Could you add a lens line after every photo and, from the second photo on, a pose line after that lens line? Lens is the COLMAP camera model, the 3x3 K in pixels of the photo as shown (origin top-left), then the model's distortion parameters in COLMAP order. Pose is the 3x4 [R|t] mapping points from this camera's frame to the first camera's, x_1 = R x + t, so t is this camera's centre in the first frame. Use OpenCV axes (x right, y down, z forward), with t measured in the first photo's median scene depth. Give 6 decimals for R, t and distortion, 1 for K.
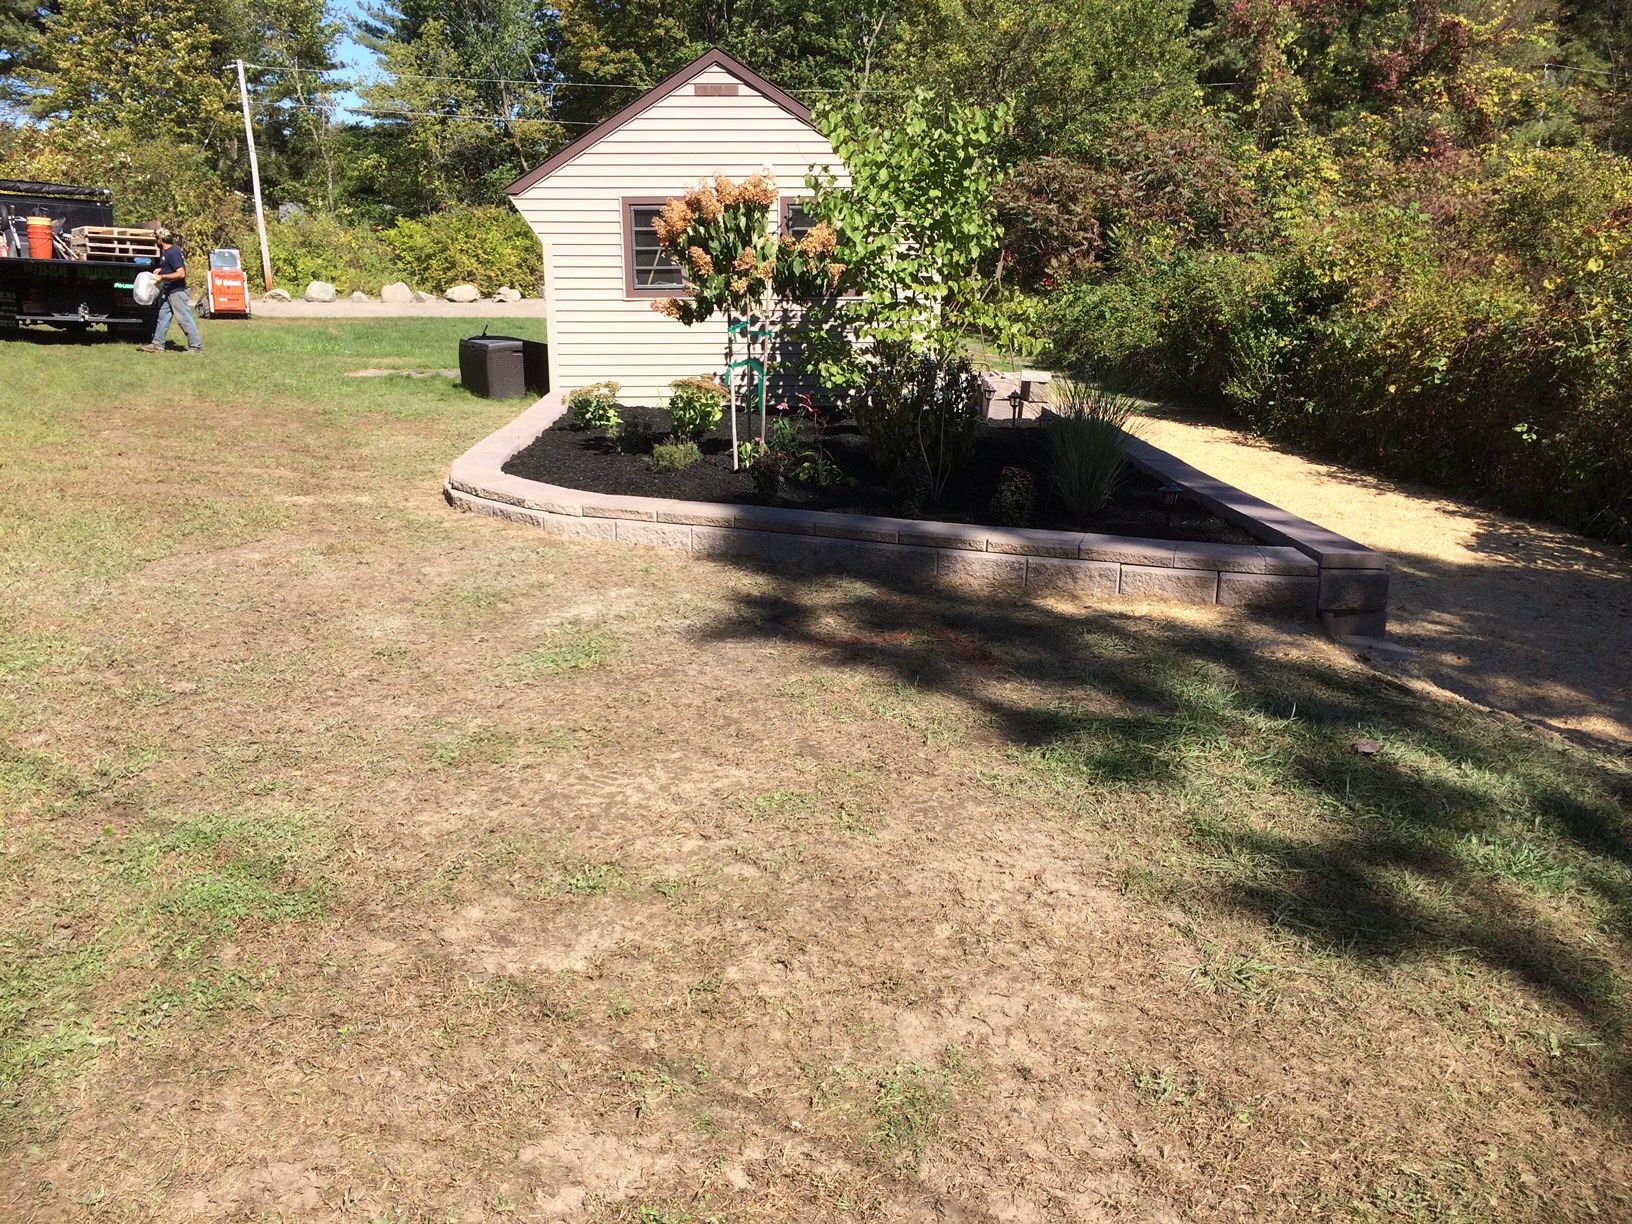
lens RADIAL K [[1344.5, 0, 816.0], [0, 1344.5, 612.0], [0, 0, 1]] dist [0.065257, -0.133537]
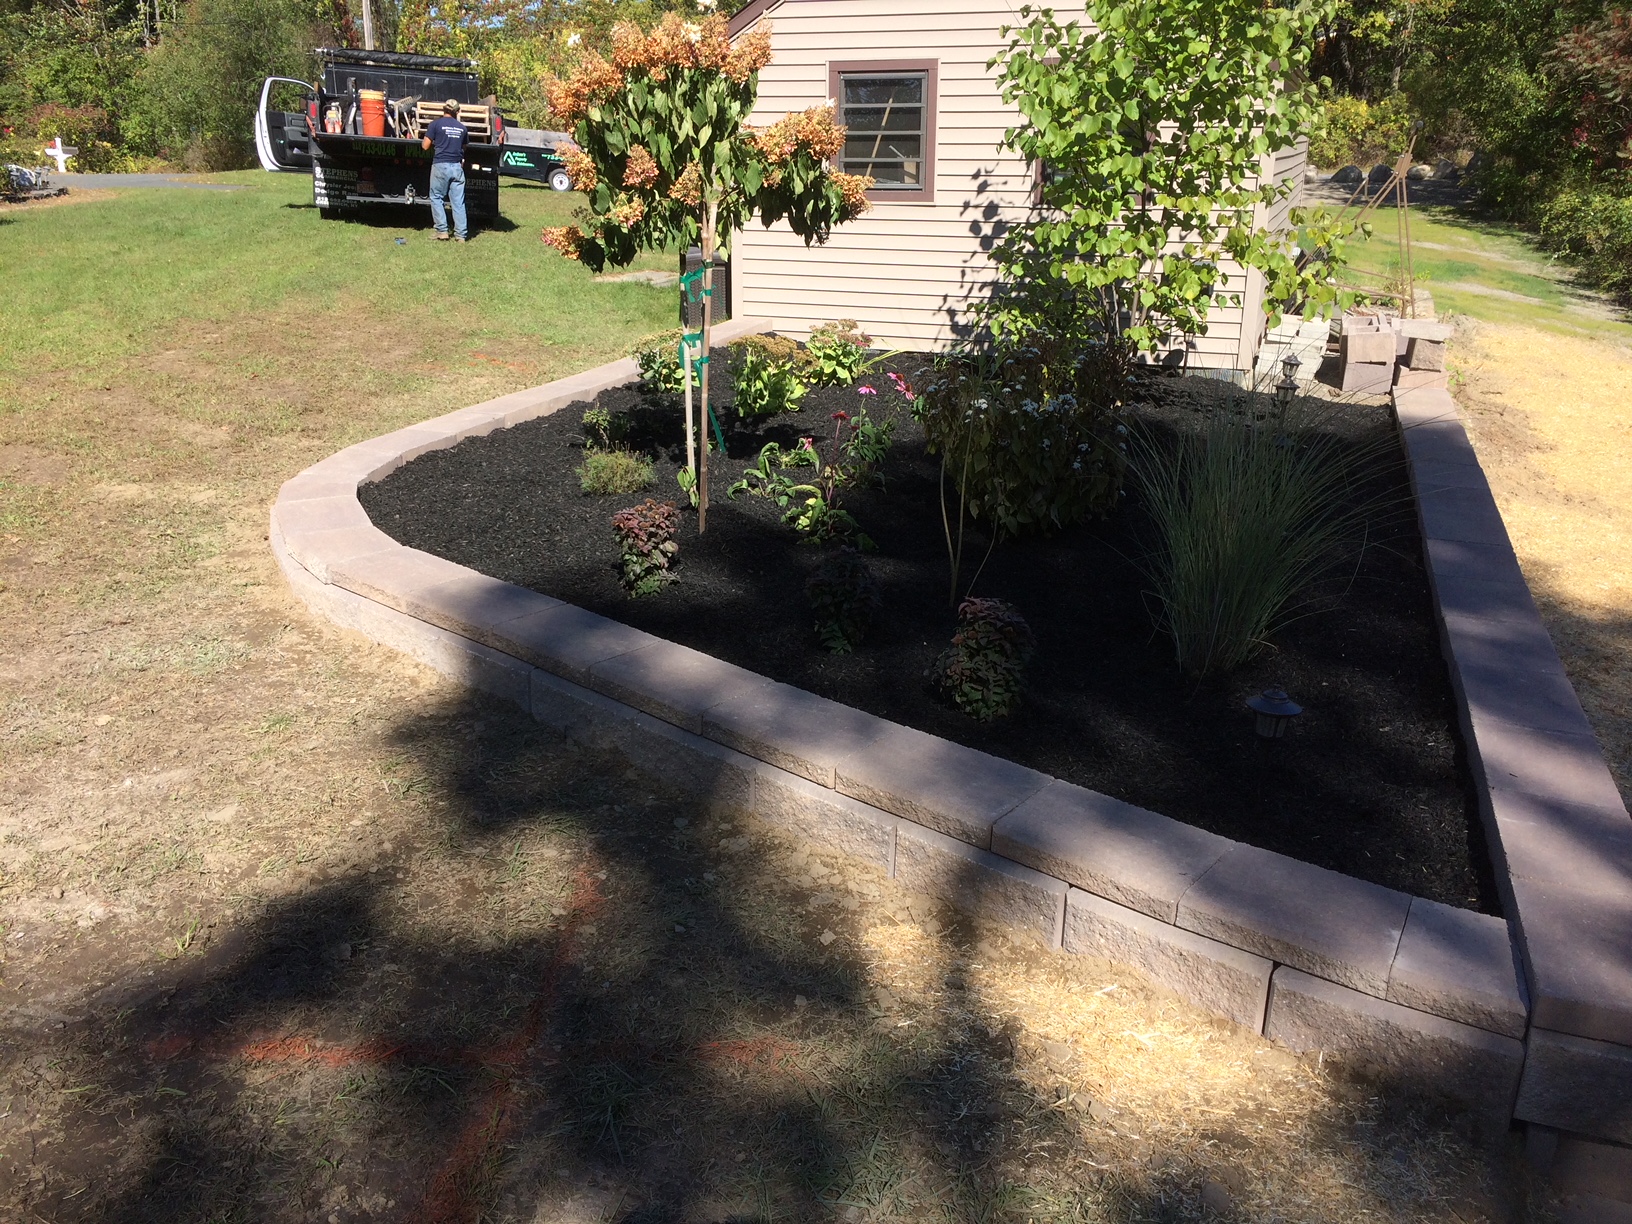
lens RADIAL K [[1344.5, 0, 816.0], [0, 1344.5, 612.0], [0, 0, 1]] dist [0.065257, -0.133537]
pose [[0.923699, 0.132930, -0.359319, 0.155024], [-0.101457, 0.989266, 0.105164, -0.086266], [0.369441, -0.060685, 0.927270, 0.292195]]
